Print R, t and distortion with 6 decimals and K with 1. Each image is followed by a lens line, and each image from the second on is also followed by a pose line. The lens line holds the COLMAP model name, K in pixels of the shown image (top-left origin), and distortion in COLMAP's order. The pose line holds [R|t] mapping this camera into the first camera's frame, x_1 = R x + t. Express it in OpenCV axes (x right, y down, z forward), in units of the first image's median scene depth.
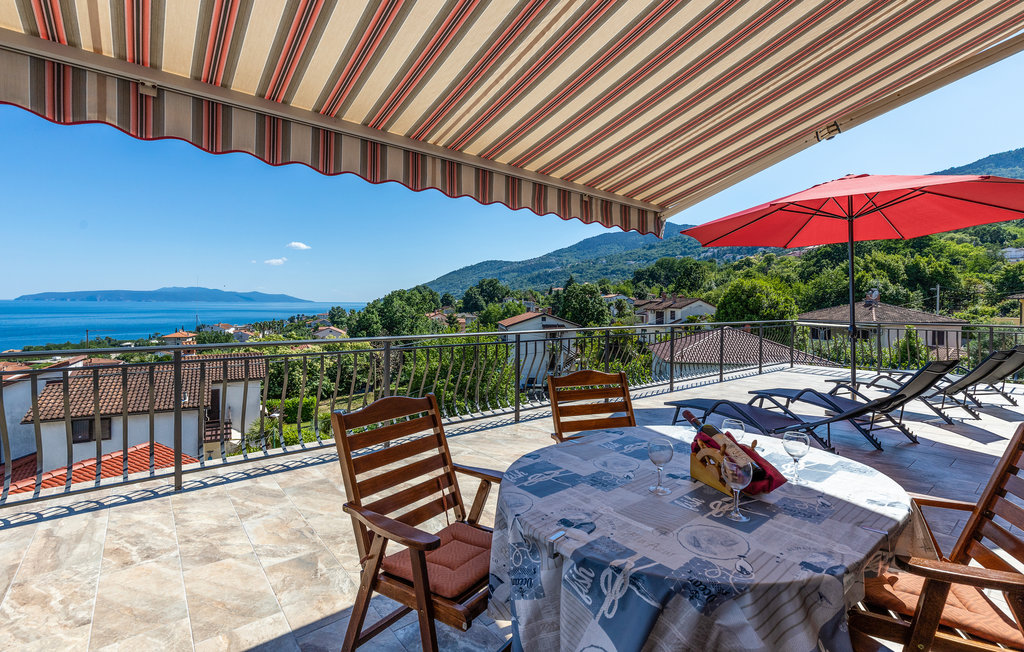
lens RADIAL K [[476.9, 0, 516.7], [0, 476.9, 329.0], [0, 0, 1]] dist [-0.002407, -0.000238]
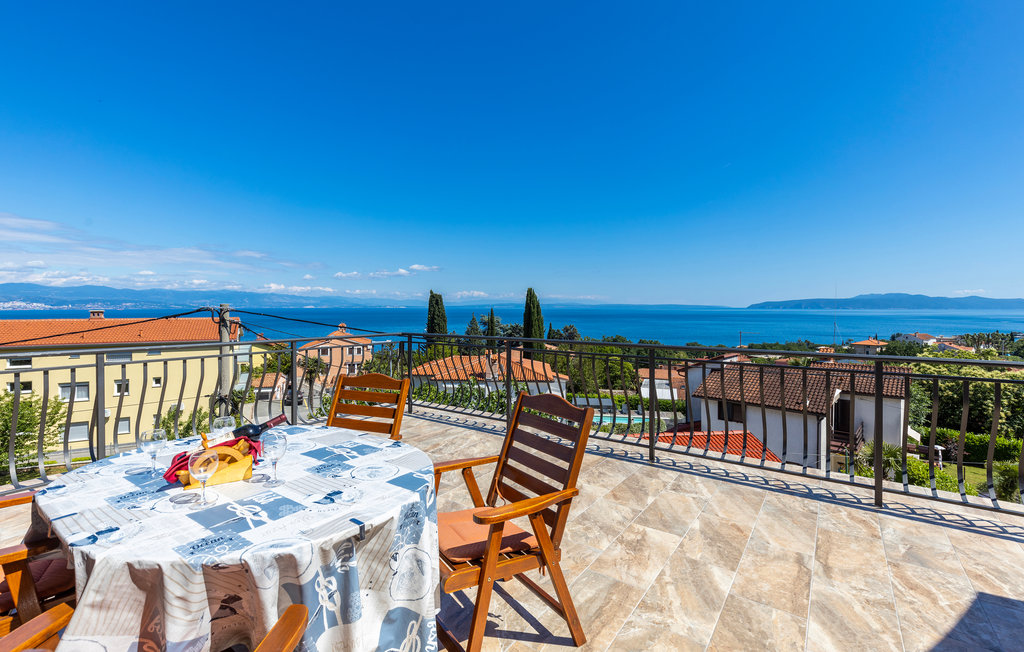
lens RADIAL K [[469.3, 0, 509.3], [0, 469.3, 295.6], [0, 0, 1]] dist [0.001714, 0.000195]
pose [[0.238171, -0.031322, -0.970718, 0.111051], [-0.052147, 0.997626, -0.044985, -0.004703], [0.969822, 0.061334, 0.235972, 0.090607]]
